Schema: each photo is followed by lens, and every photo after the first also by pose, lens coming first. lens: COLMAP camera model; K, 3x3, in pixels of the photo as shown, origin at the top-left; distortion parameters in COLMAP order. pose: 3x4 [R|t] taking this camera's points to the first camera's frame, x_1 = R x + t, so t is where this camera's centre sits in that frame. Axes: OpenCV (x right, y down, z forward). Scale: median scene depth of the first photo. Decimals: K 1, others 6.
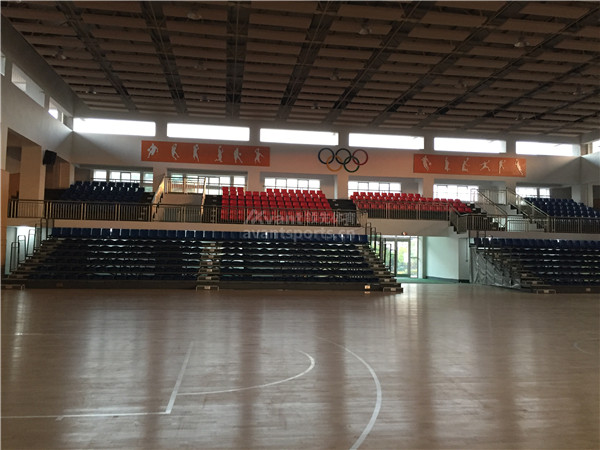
lens RADIAL K [[527.1, 0, 299.7], [0, 527.1, 220.3], [0, 0, 1]] dist [0.109130, -0.152627]
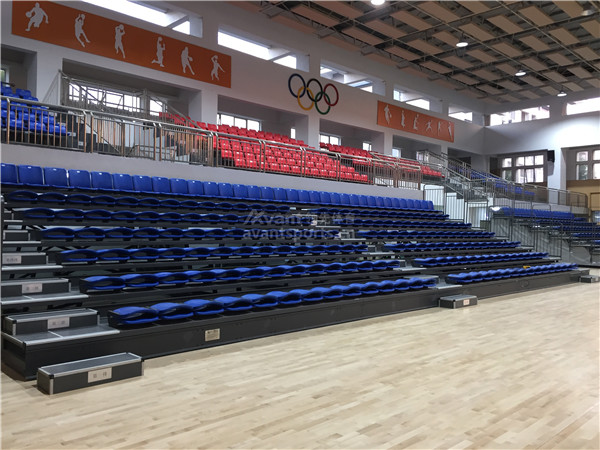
lens RADIAL K [[514.4, 0, 300.0], [0, 514.4, 225.0], [0, 0, 1]] dist [0.085689, -0.124580]
pose [[0.813032, -0.003340, 0.582210, -0.343142], [-0.036591, 0.997714, 0.056821, 0.022317], [-0.581068, -0.067501, 0.811051, 0.433229]]
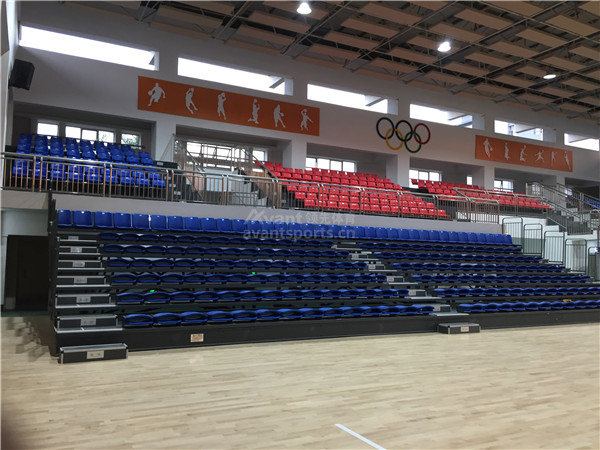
lens RADIAL K [[514.4, 0, 300.0], [0, 514.4, 225.0], [0, 0, 1]] dist [0.085689, -0.124580]
pose [[0.945151, 0.020652, 0.325980, -0.298115], [-0.021436, 0.999770, -0.001186, 0.018000], [-0.325929, -0.005867, 0.945376, 0.349286]]
